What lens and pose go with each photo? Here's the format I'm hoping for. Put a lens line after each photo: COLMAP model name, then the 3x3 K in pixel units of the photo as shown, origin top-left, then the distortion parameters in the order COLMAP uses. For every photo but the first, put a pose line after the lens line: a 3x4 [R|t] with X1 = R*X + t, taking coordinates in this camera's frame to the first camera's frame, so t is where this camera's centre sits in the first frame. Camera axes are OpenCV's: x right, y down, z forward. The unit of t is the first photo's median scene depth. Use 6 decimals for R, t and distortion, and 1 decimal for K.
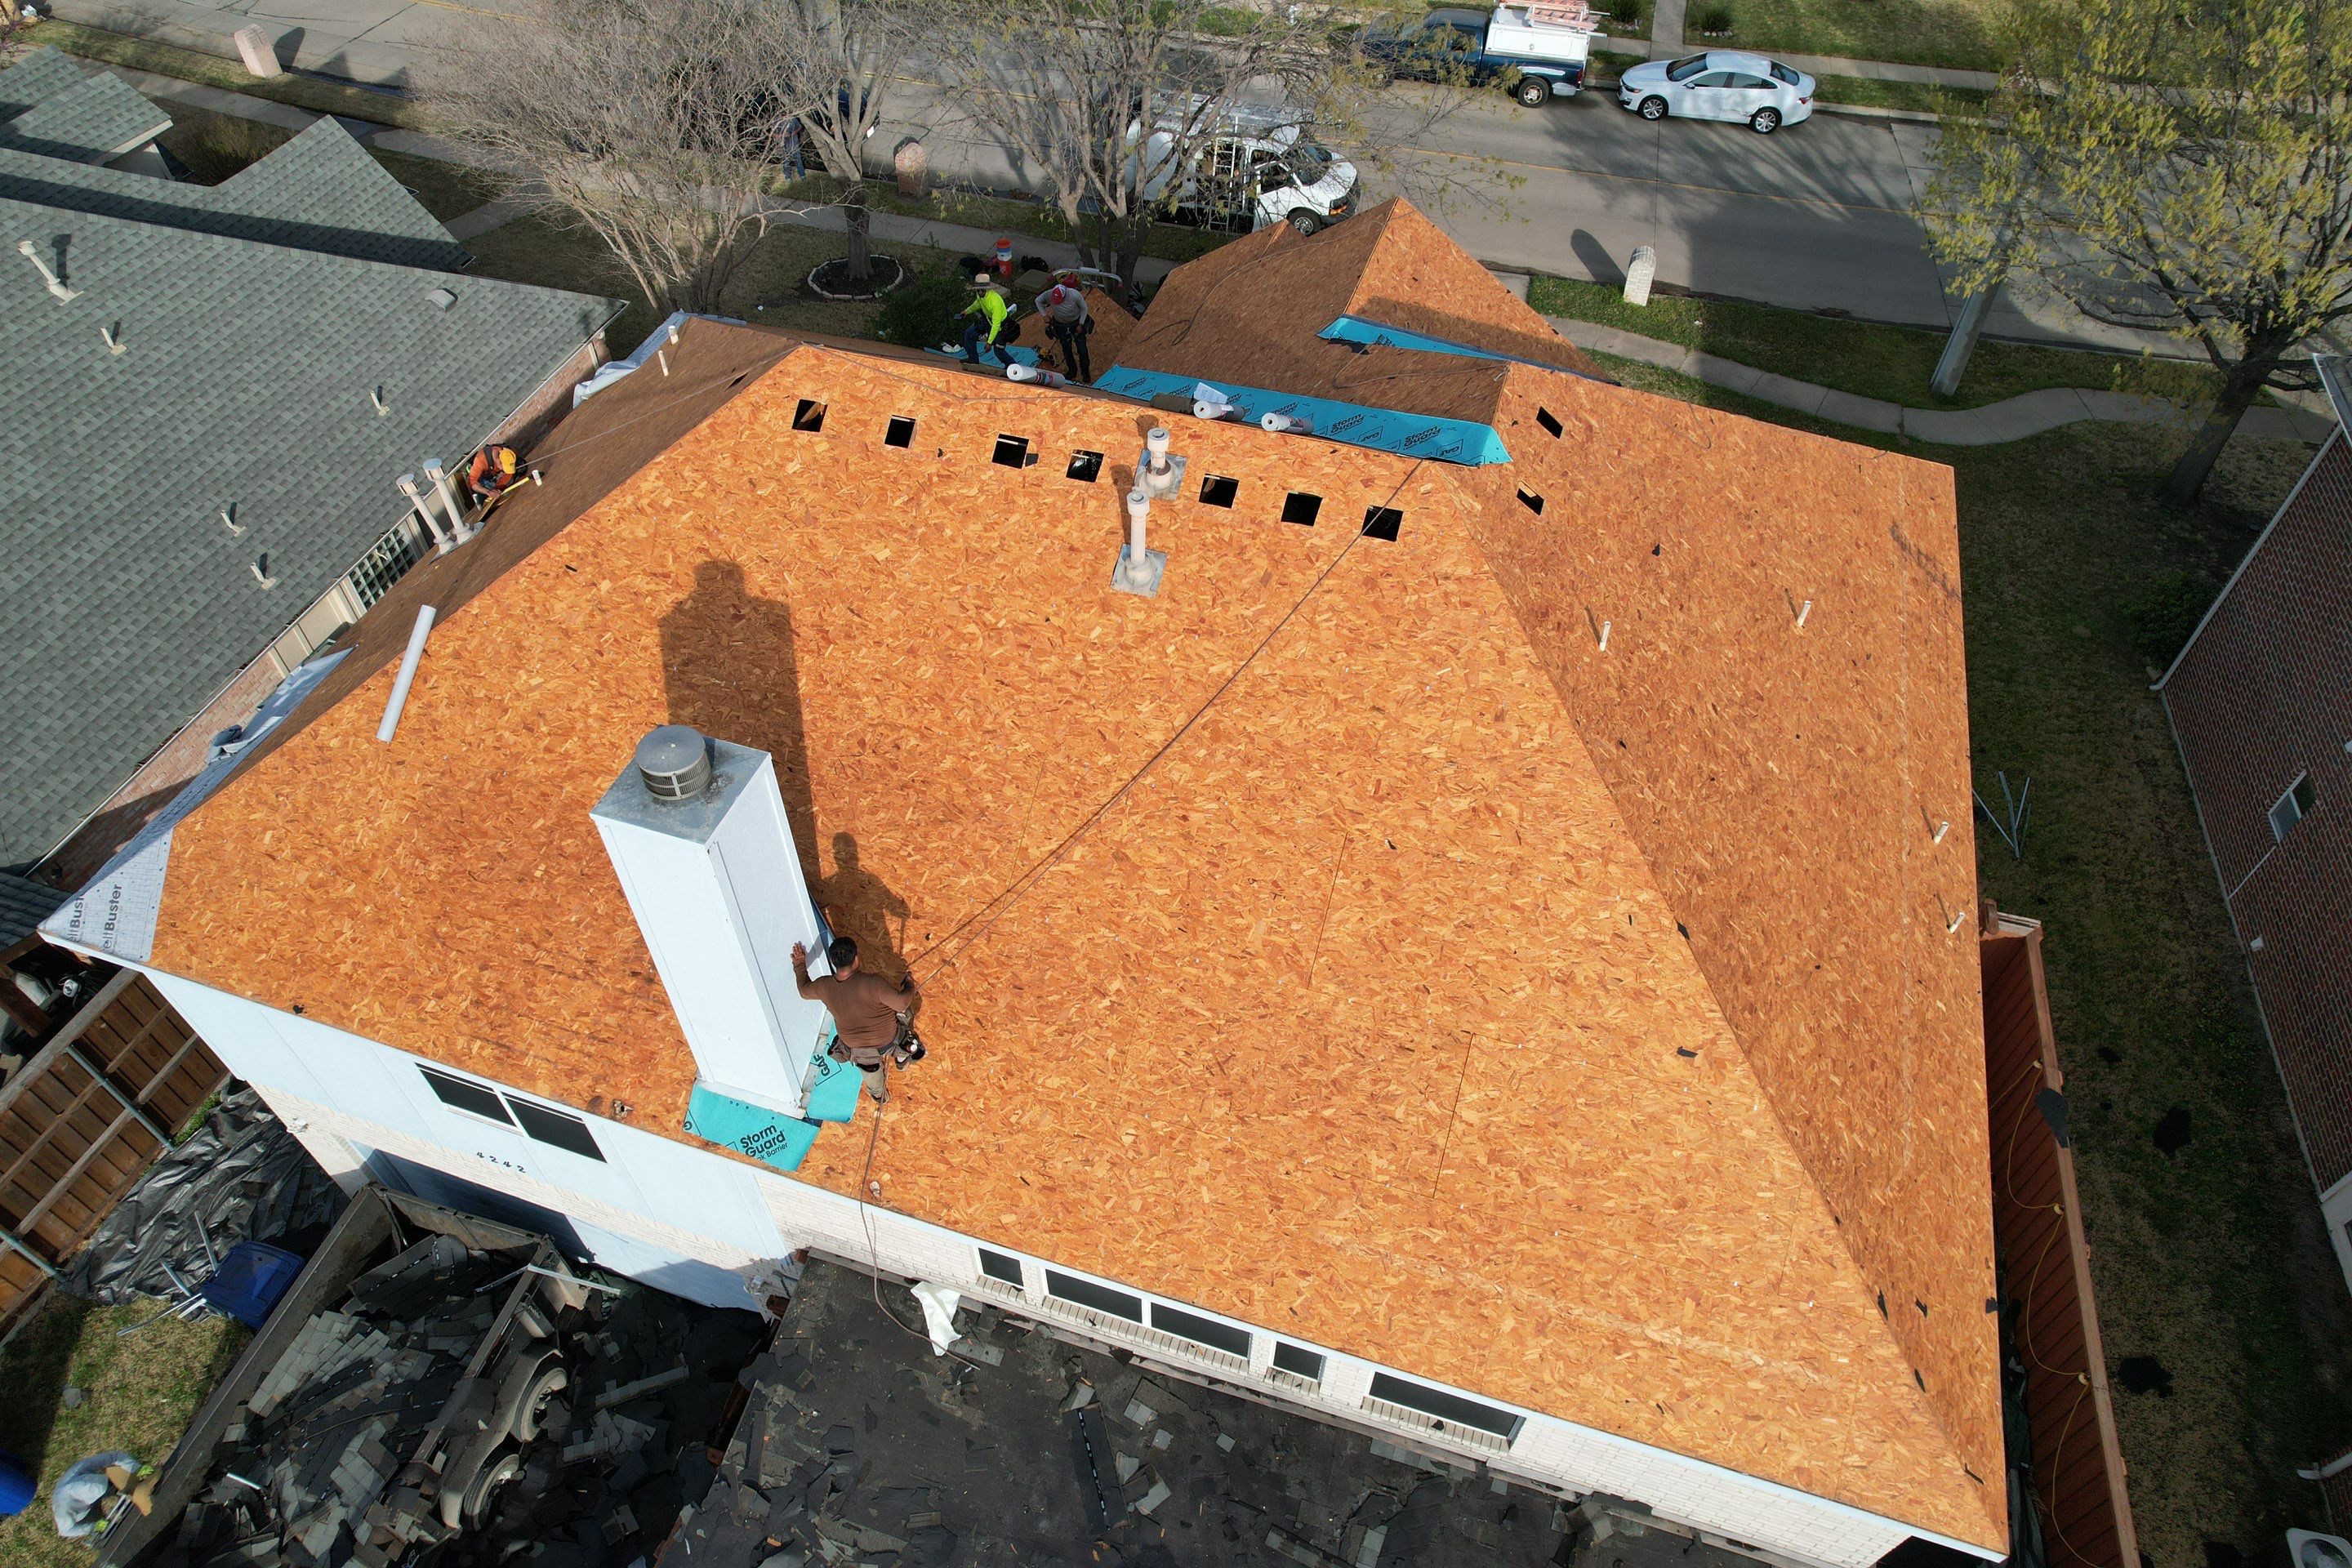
lens RADIAL K [[1491.6, 0, 1177.3], [0, 1491.6, 777.1], [0, 0, 1]] dist [-0.076664, 0.065699]
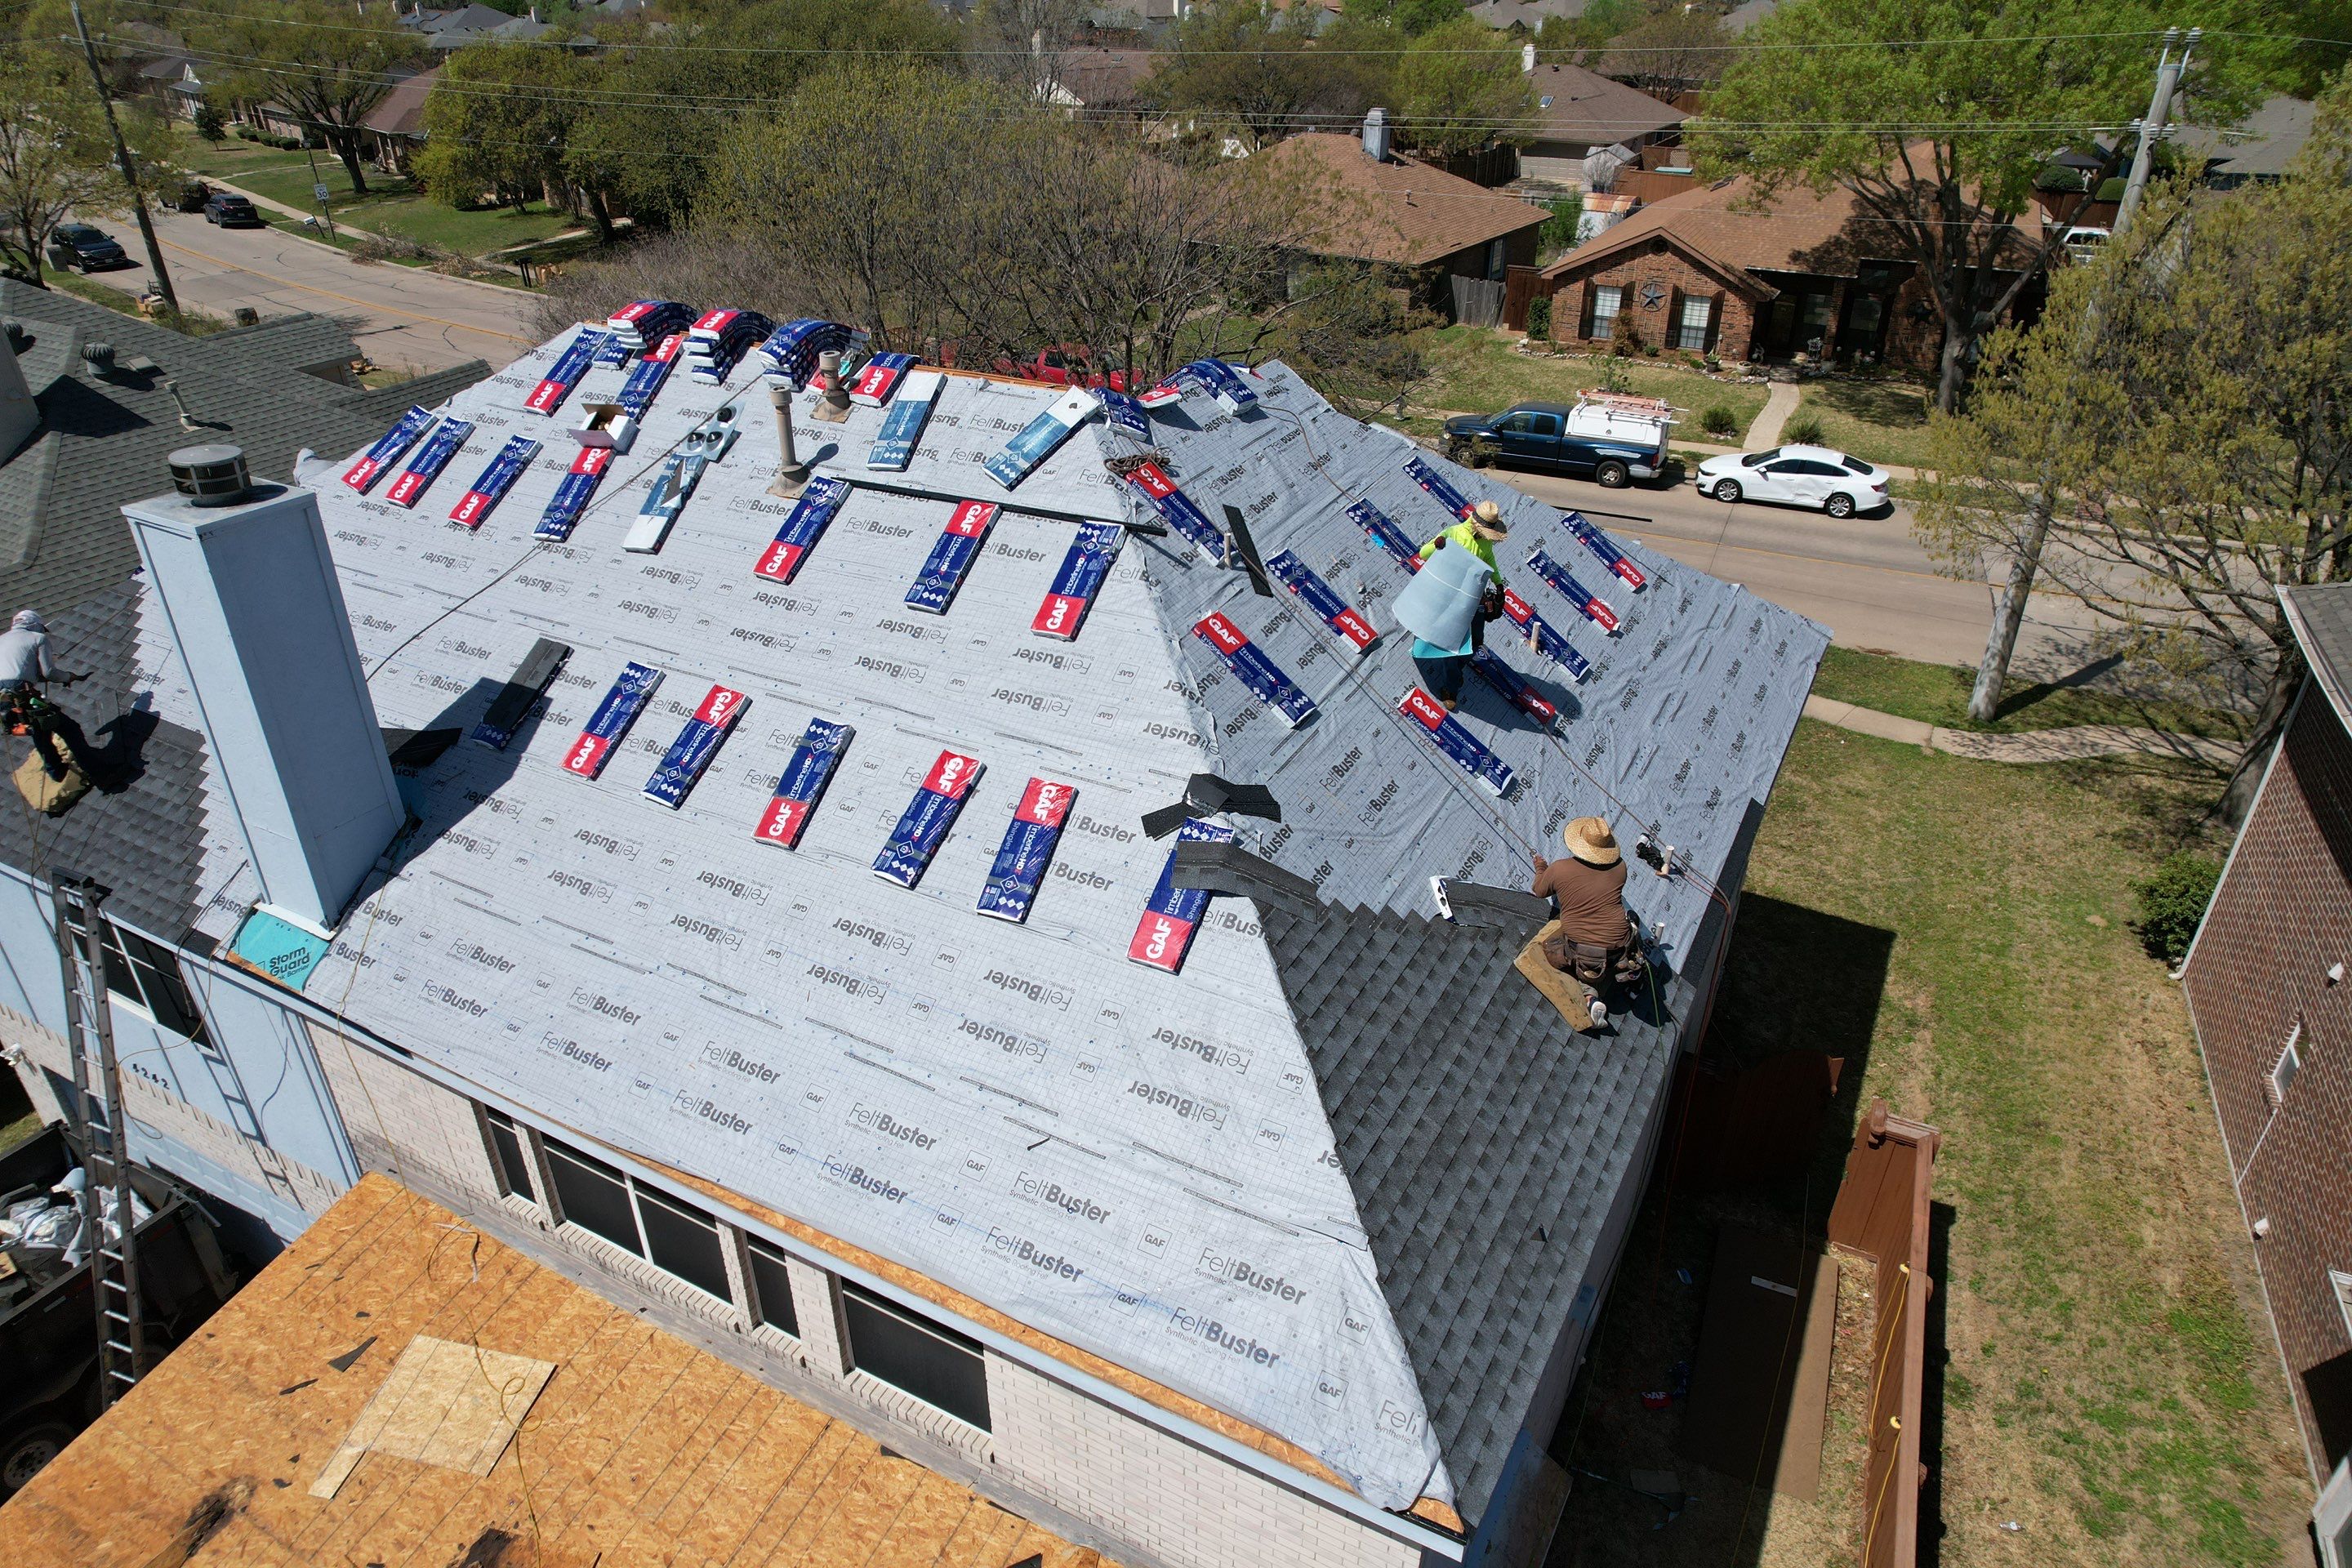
lens RADIAL K [[1491.6, 0, 1171.5], [0, 1491.6, 774.7], [0, 0, 1]] dist [-0.076664, 0.065699]
pose [[0.982599, 0.088756, -0.163164, 0.169733], [-0.136025, 0.942027, -0.306728, 0.140728], [0.126481, 0.323585, 0.937708, 0.052854]]
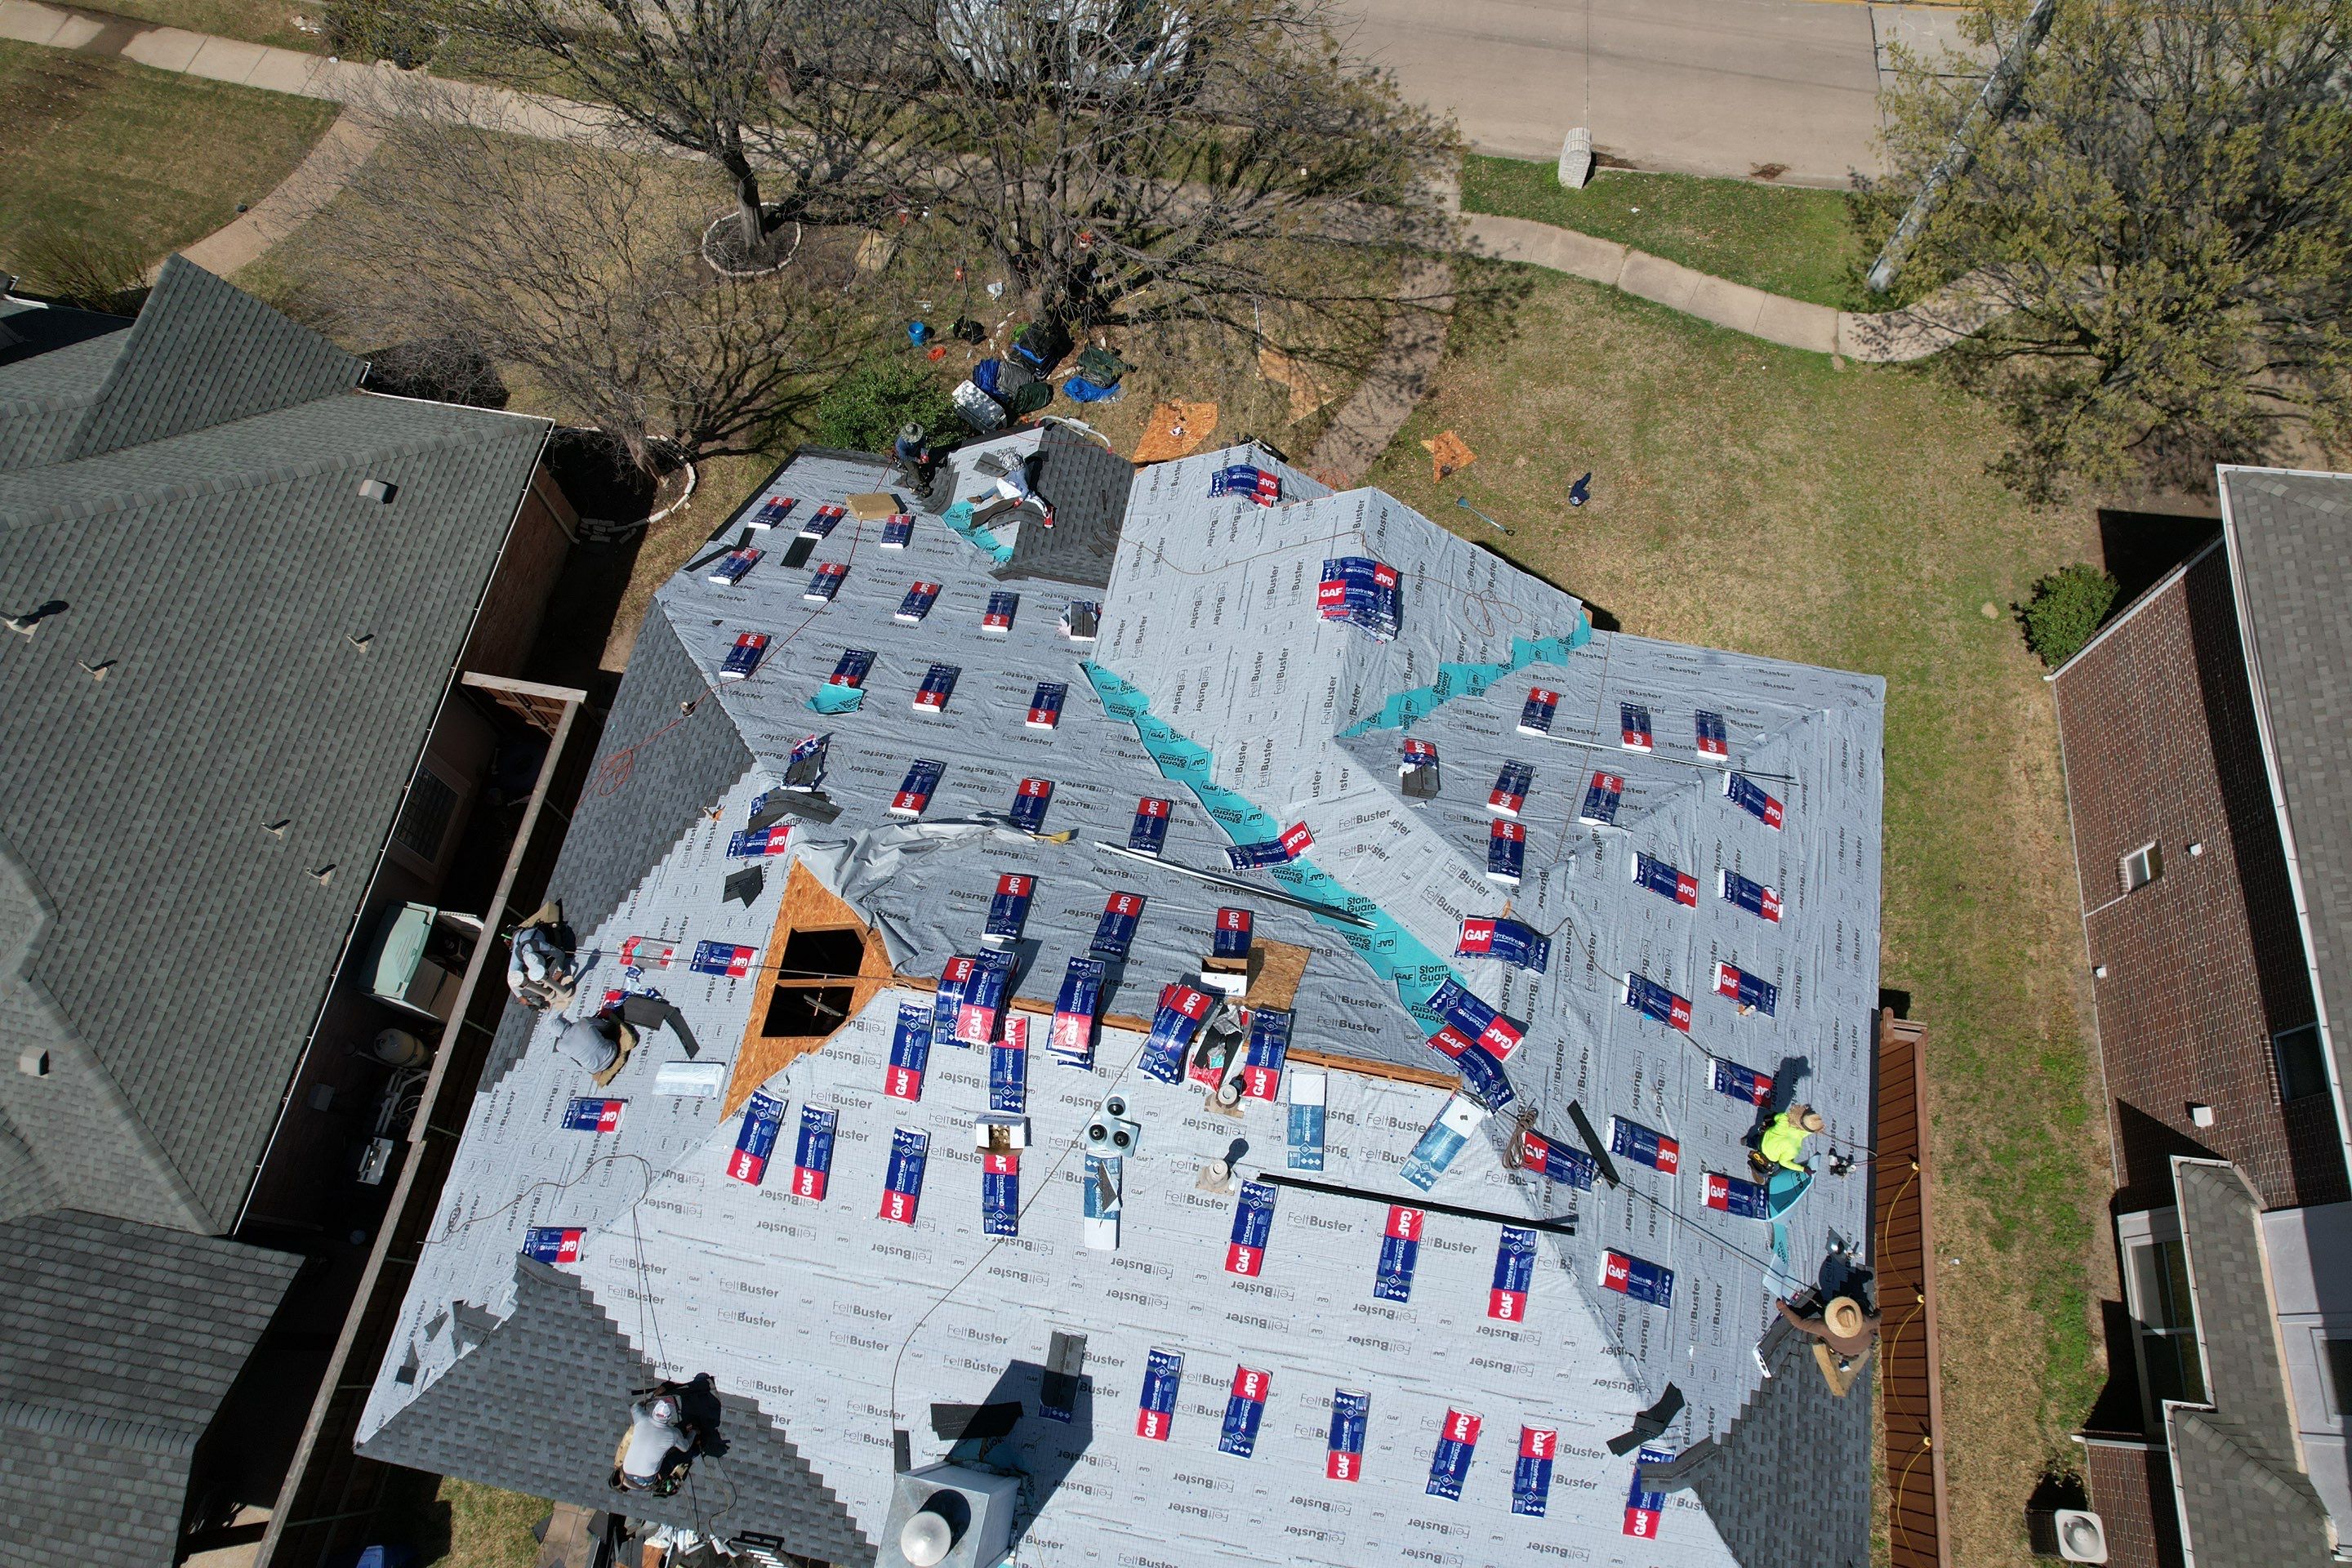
lens RADIAL K [[1491.6, 0, 1173.2], [0, 1491.6, 769.0], [0, 0, 1]] dist [-0.076664, 0.065699]
pose [[0.992539, -0.117137, 0.033843, -0.028303], [0.098723, 0.934958, 0.340745, -0.354682], [-0.071556, -0.334862, 0.939546, -0.015261]]
